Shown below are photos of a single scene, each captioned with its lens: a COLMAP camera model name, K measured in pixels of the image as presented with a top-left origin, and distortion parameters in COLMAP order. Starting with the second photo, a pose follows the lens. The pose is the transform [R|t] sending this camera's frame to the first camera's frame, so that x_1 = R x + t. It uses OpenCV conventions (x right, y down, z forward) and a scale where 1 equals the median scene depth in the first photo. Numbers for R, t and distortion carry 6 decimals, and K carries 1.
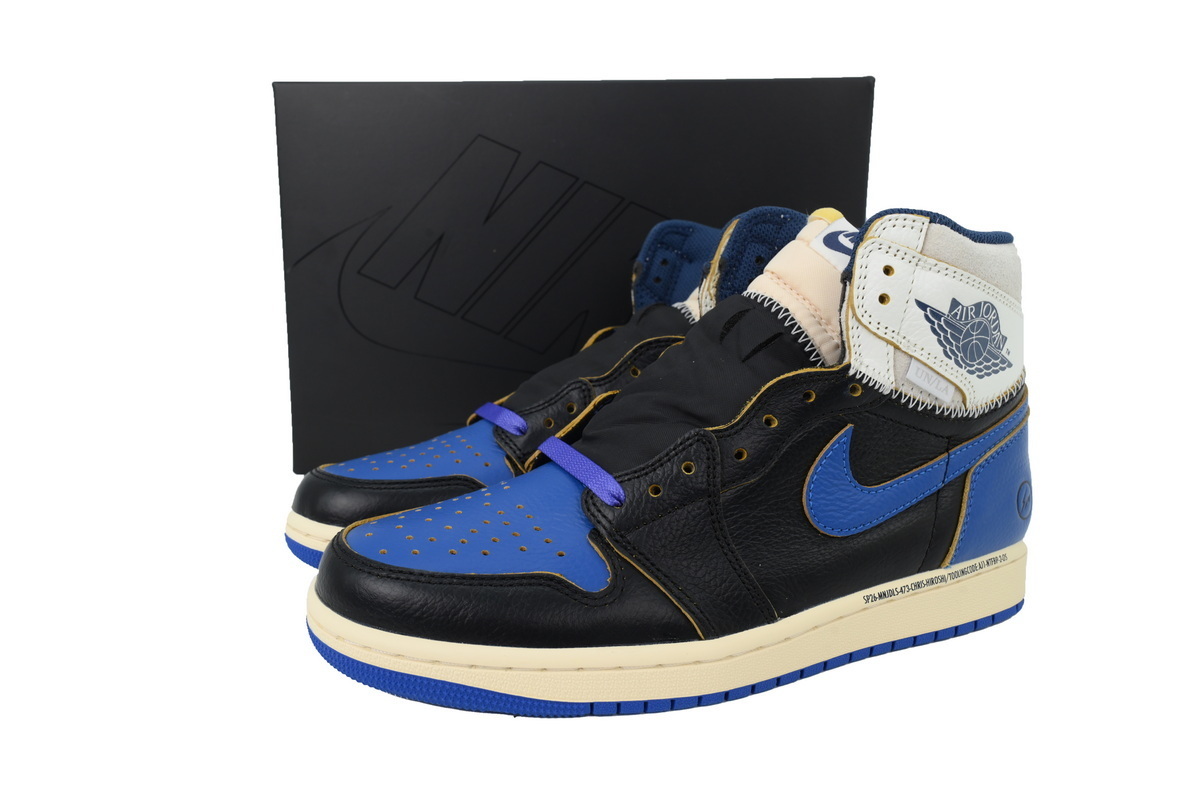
lens RADIAL K [[968.7, 0, 600.0], [0, 968.7, 400.0], [0, 0, 1]] dist [0.063029, 0.000060]
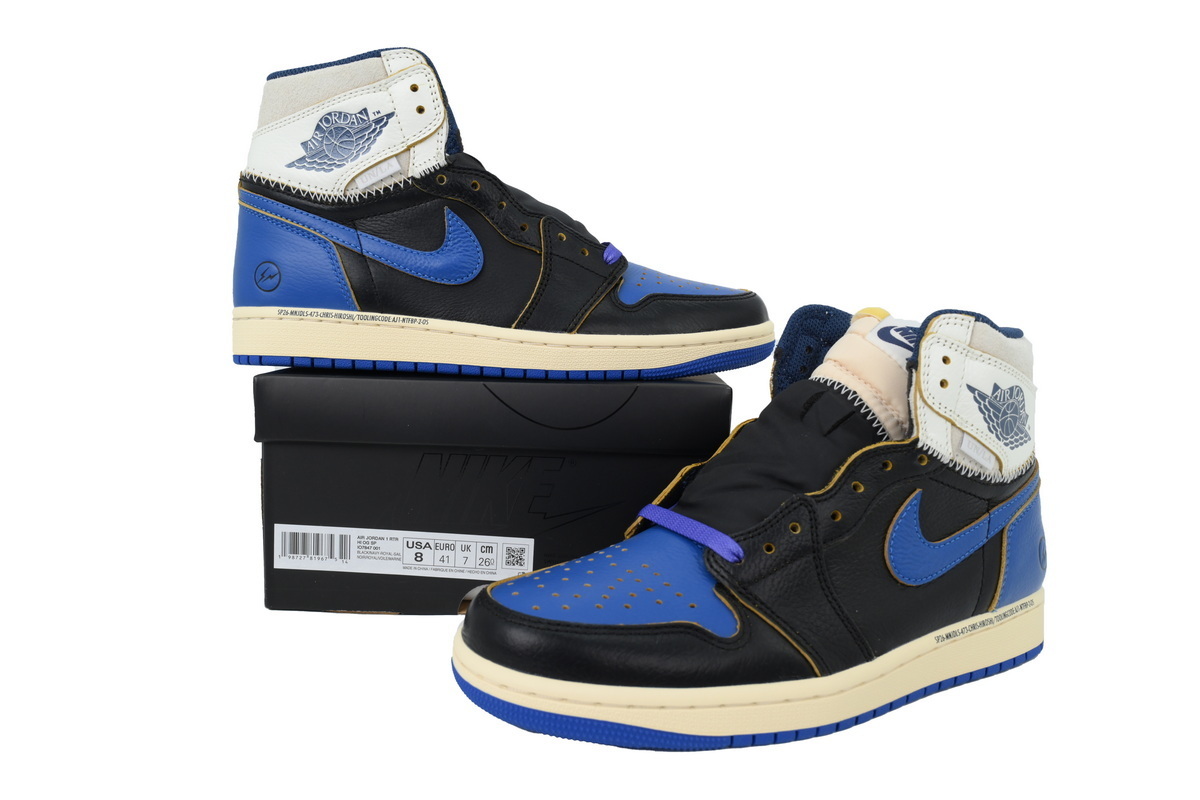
lens RADIAL K [[968.7, 0, 600.0], [0, 968.7, 400.0], [0, 0, 1]] dist [0.063029, 0.000060]
pose [[0.991907, -0.002882, 0.126931, -0.278243], [0.013107, 0.996725, -0.079797, 0.006731], [-0.126285, 0.080814, 0.988697, -0.132291]]
